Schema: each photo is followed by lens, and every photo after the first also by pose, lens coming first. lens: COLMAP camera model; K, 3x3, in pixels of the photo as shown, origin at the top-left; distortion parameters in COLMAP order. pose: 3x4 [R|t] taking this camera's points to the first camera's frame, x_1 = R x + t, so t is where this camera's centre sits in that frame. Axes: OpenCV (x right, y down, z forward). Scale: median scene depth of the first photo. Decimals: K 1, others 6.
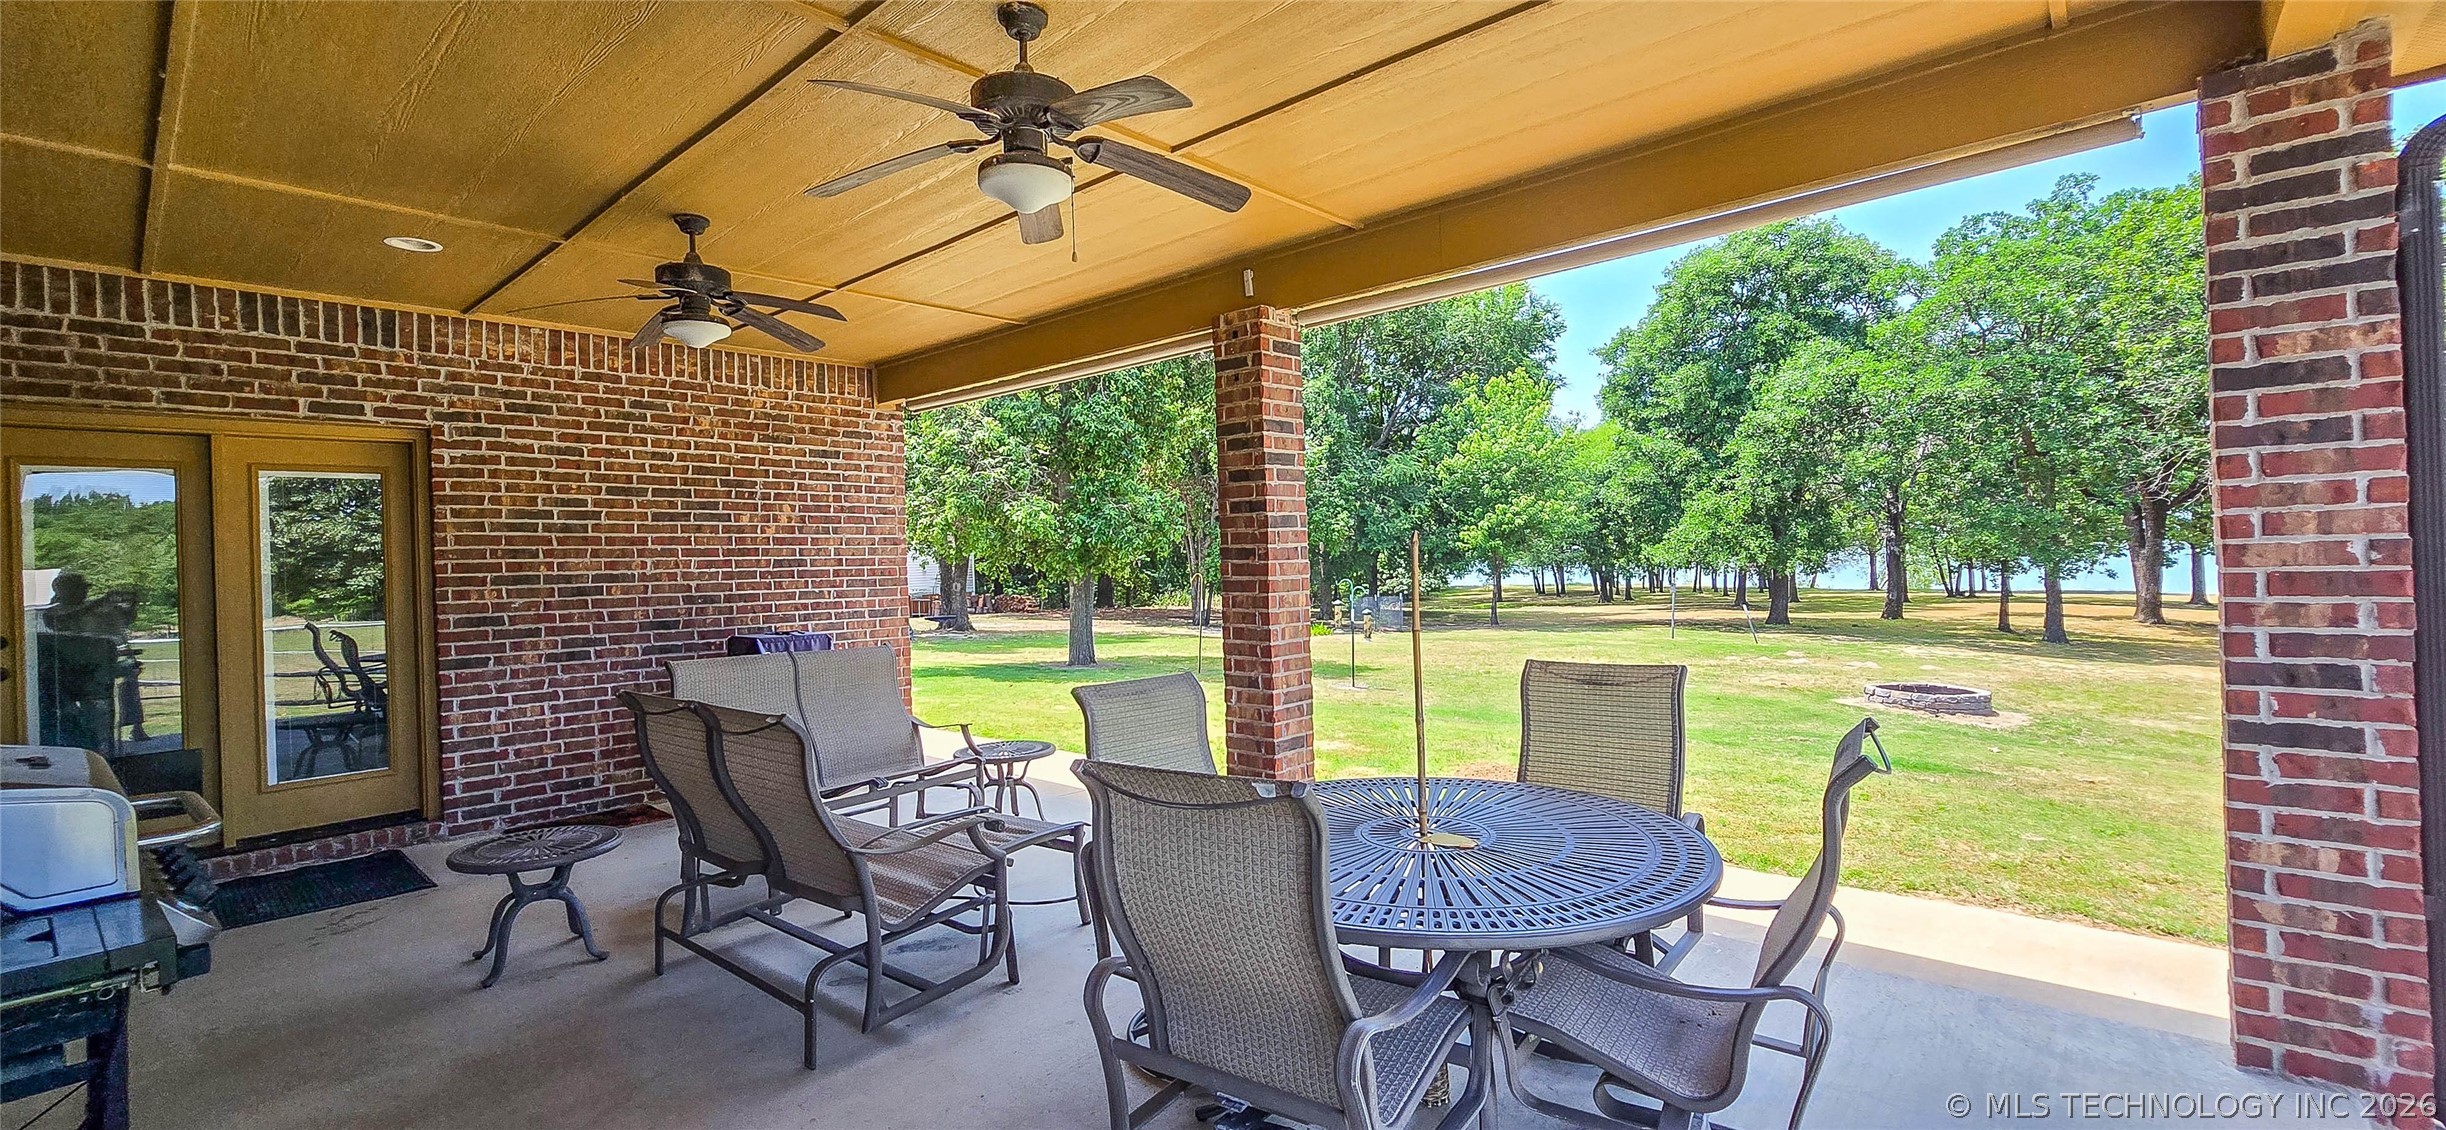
lens RADIAL K [[1016.5, 0, 1227.7], [0, 1016.5, 550.4], [0, 0, 1]] dist [-0.003784, 0.000097]
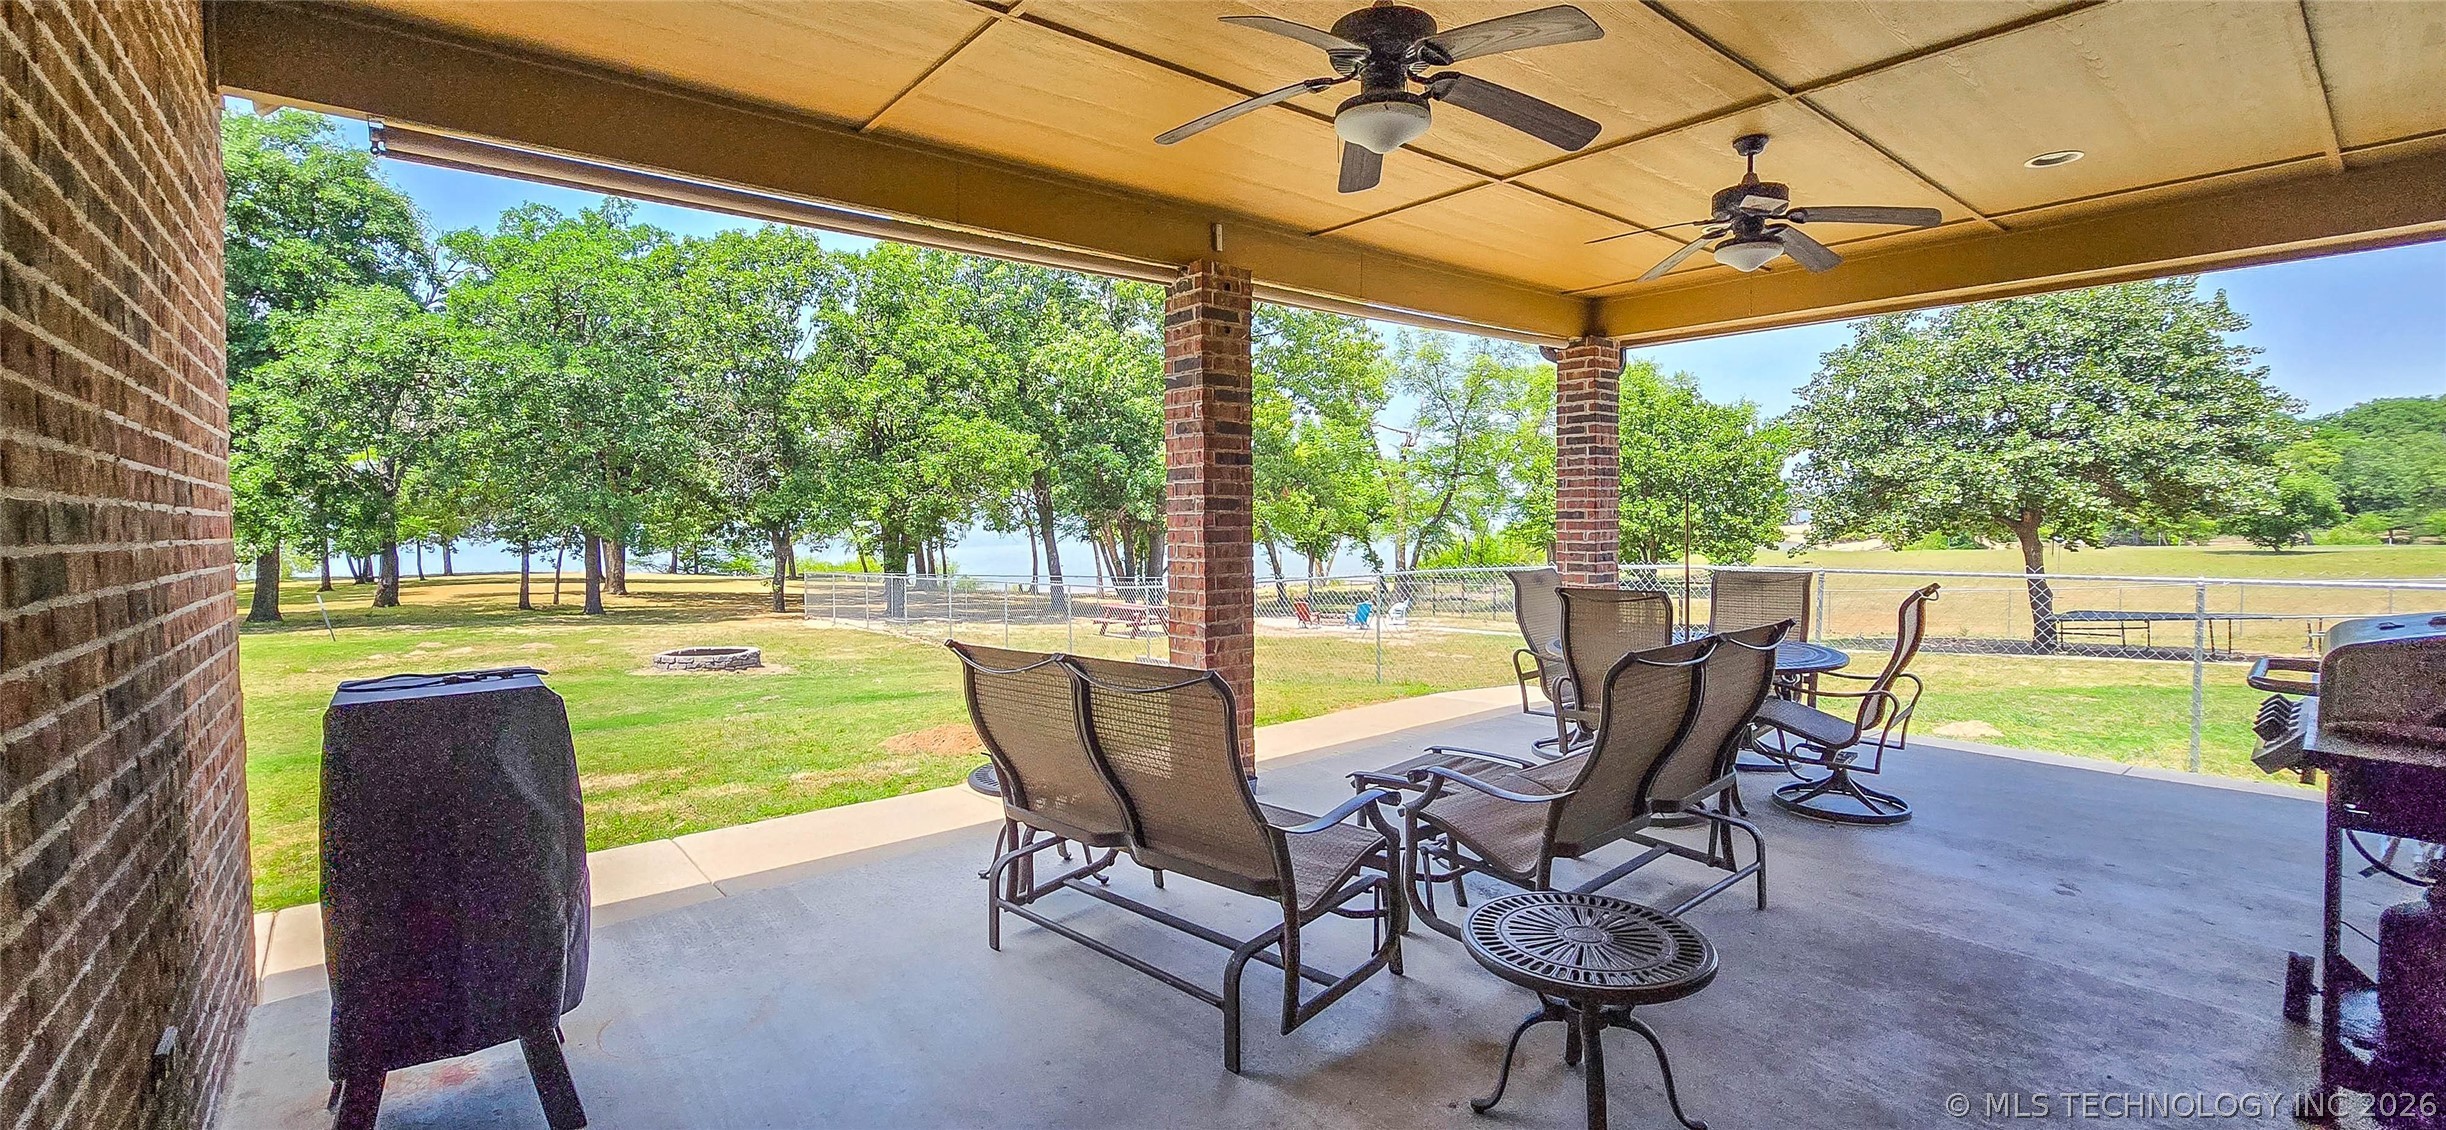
lens RADIAL K [[1016.5, 0, 1227.7], [0, 1016.5, 550.4], [0, 0, 1]] dist [-0.003784, 0.000097]
pose [[0.154849, -0.010710, 0.987880, -0.444783], [-0.002568, 0.999933, 0.011243, 0.016658], [-0.987935, -0.004278, 0.154811, 0.380728]]
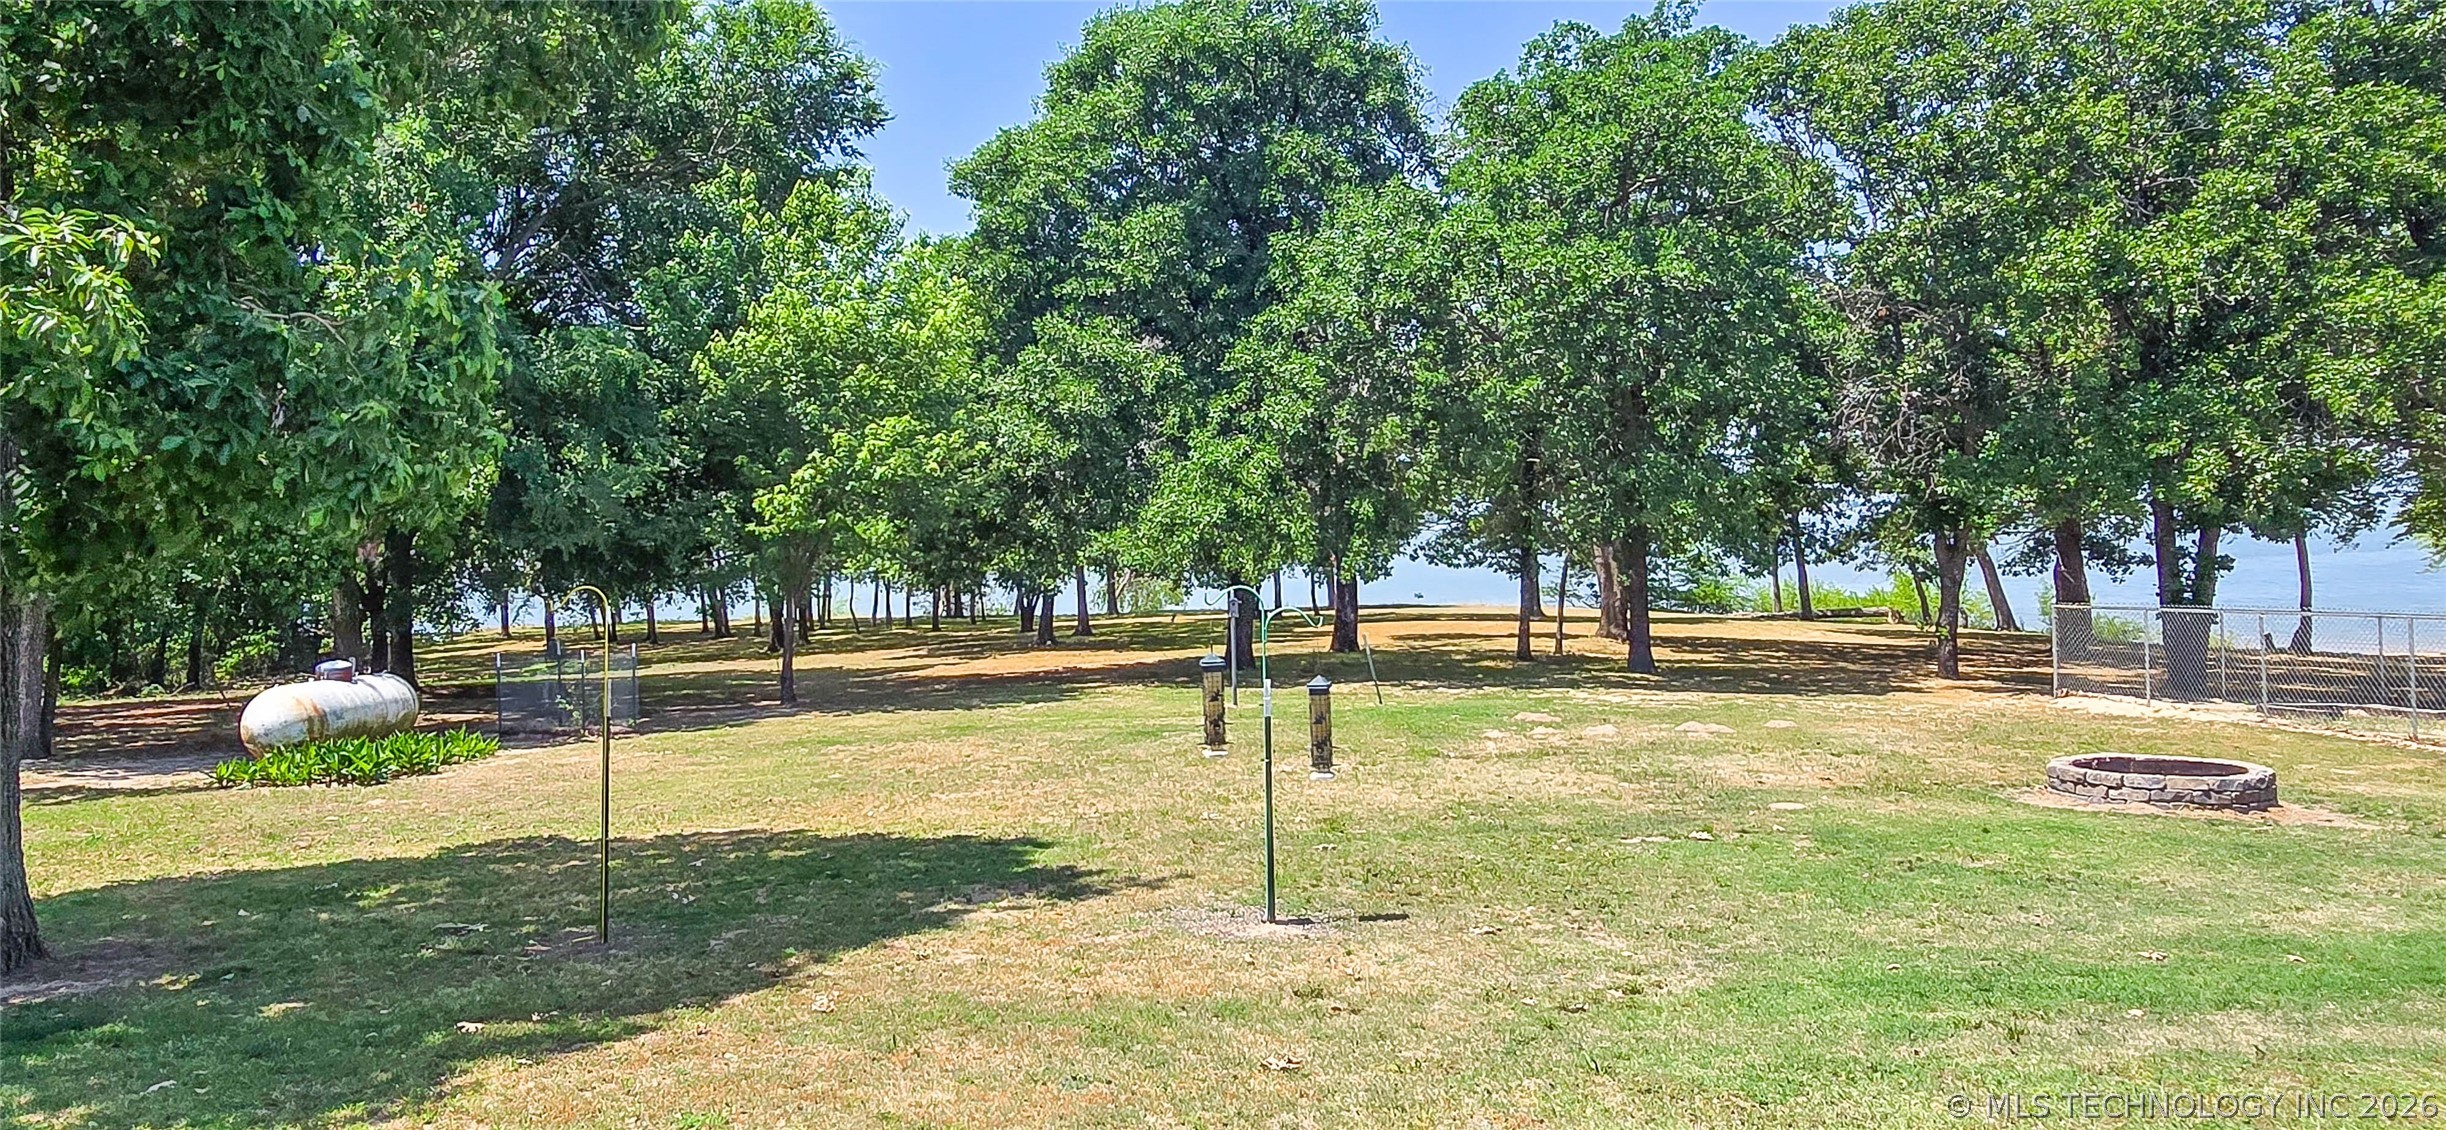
lens RADIAL K [[1639.5, 0, 1220.2], [0, 1639.5, 531.5], [0, 0, 1]] dist [0.002224, 0.000989]
pose [[0.738290, 0.003355, 0.674475, -0.359188], [0.012340, 0.999753, -0.018480, 0.034226], [-0.674371, 0.021967, 0.738066, 0.980460]]
